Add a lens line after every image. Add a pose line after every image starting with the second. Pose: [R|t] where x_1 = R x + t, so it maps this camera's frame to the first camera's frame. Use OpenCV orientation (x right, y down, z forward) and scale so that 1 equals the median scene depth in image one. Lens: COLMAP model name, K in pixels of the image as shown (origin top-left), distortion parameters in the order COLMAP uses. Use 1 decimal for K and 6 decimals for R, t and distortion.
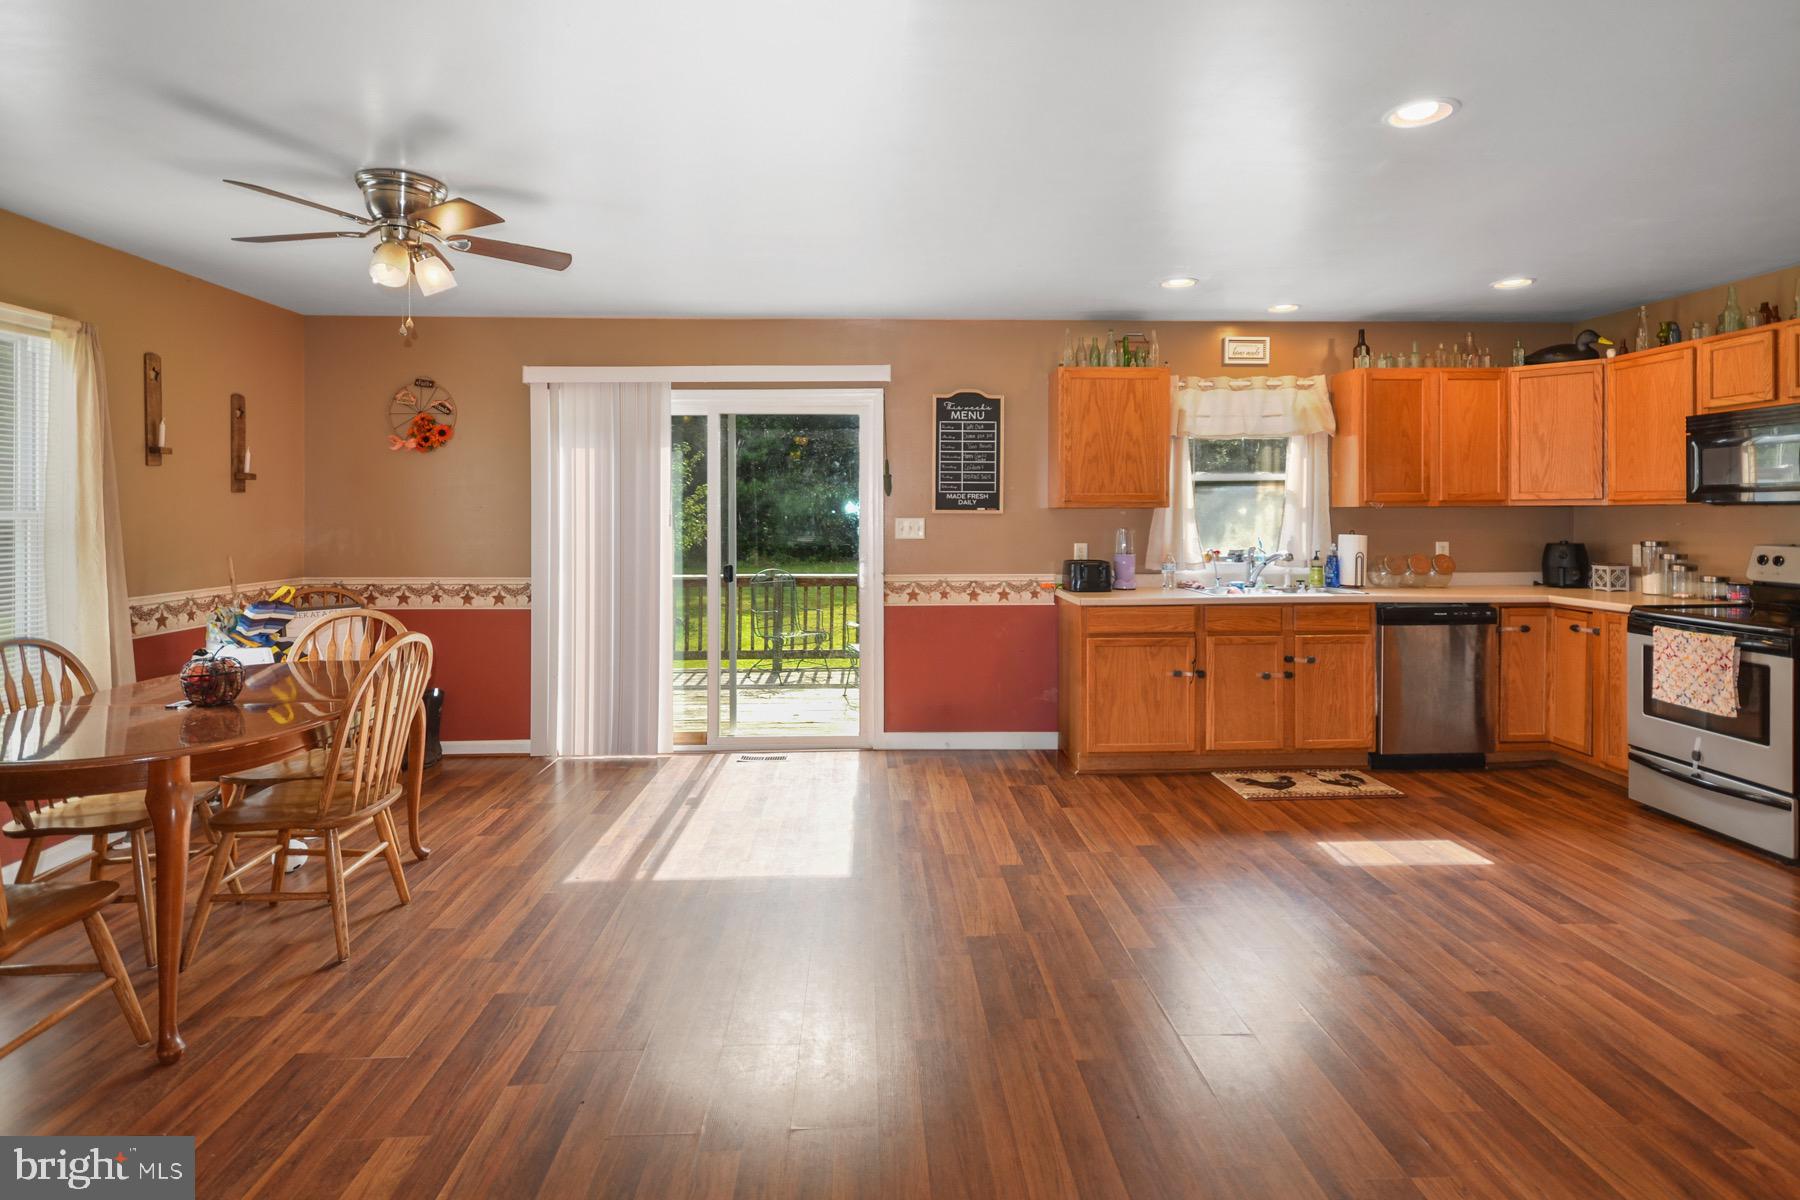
lens RADIAL K [[937.6, 0, 903.9], [0, 937.6, 512.5], [0, 0, 1]] dist [0.010496, -0.000418]
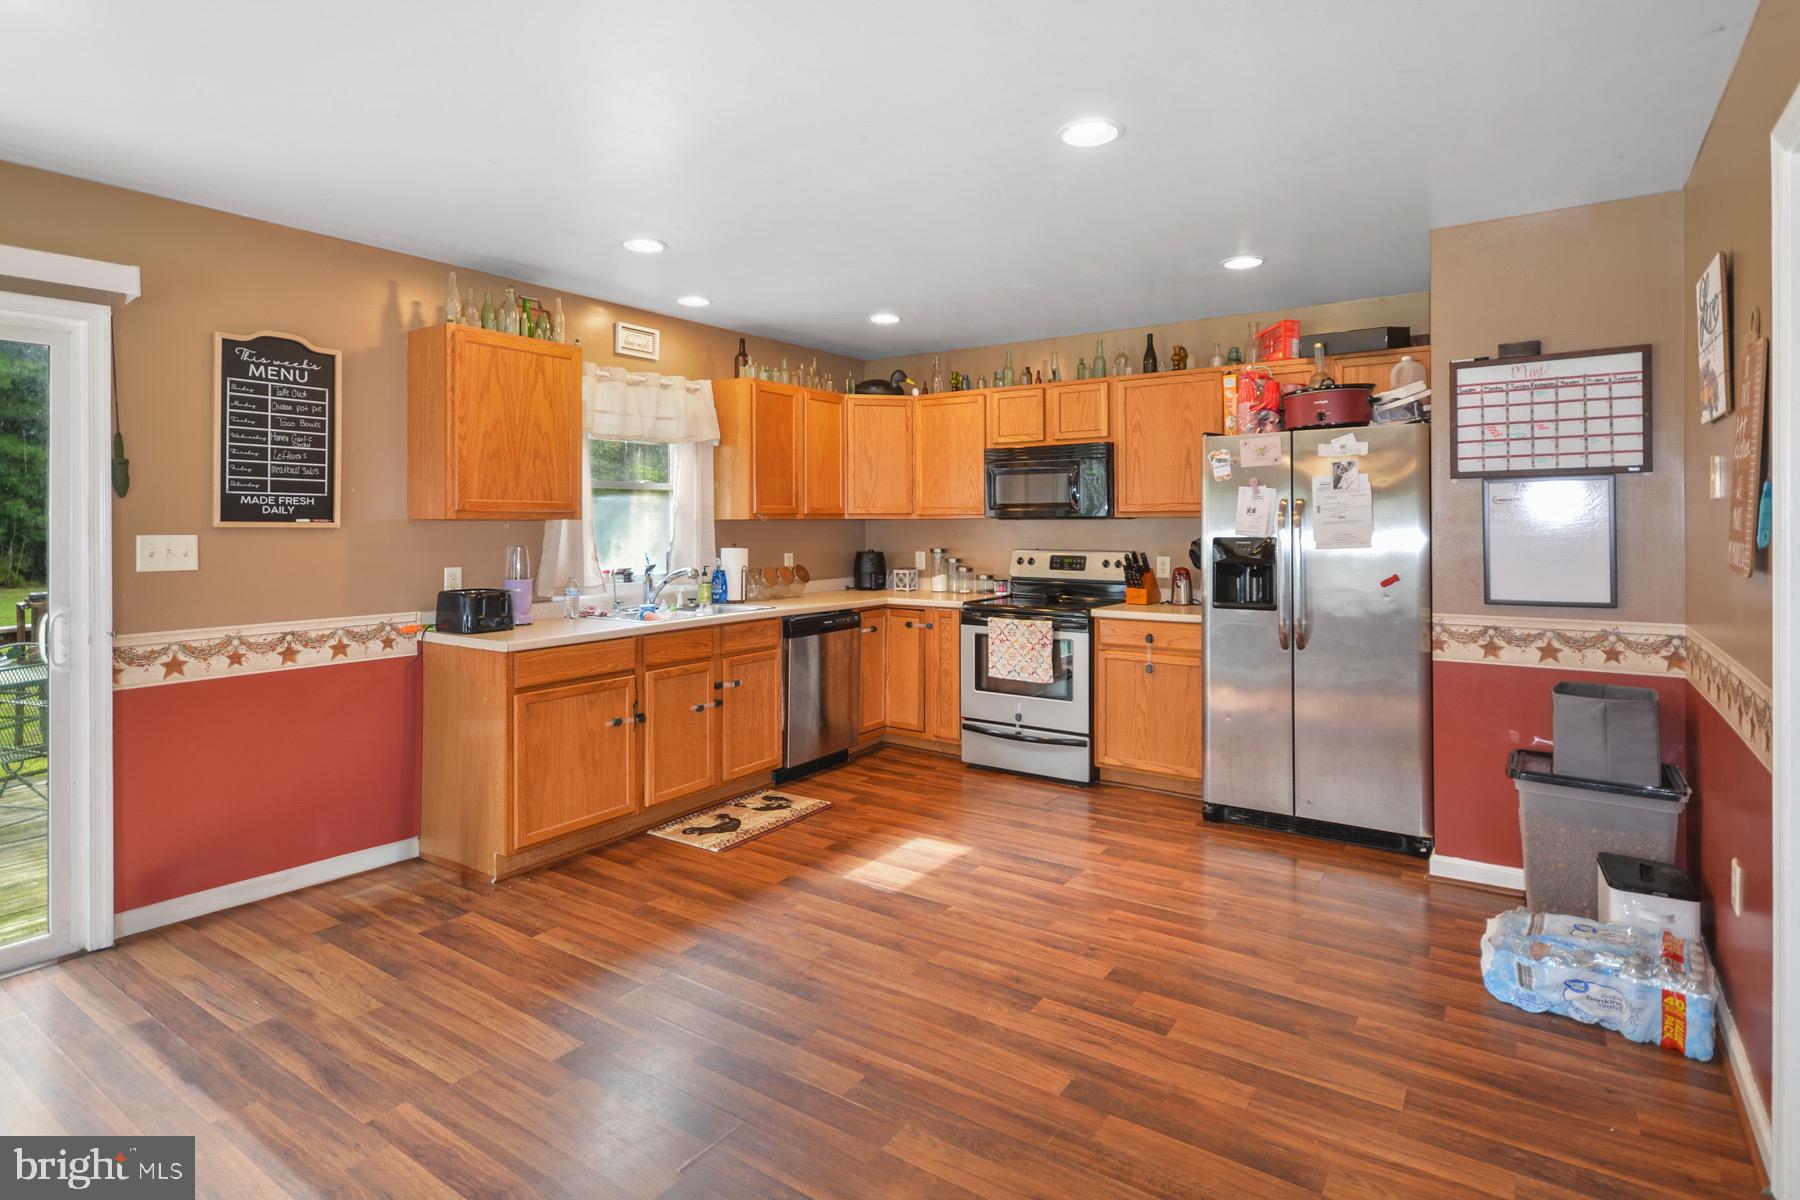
lens RADIAL K [[933.1, 0, 896.6], [0, 933.1, 525.9], [0, 0, 1]] dist [0.008729, -0.000074]
pose [[0.599564, -0.000972, 0.800326, -0.206201], [0.001386, 0.999999, 0.000176, 0.000630], [-0.800325, 0.001004, 0.599565, 0.302610]]
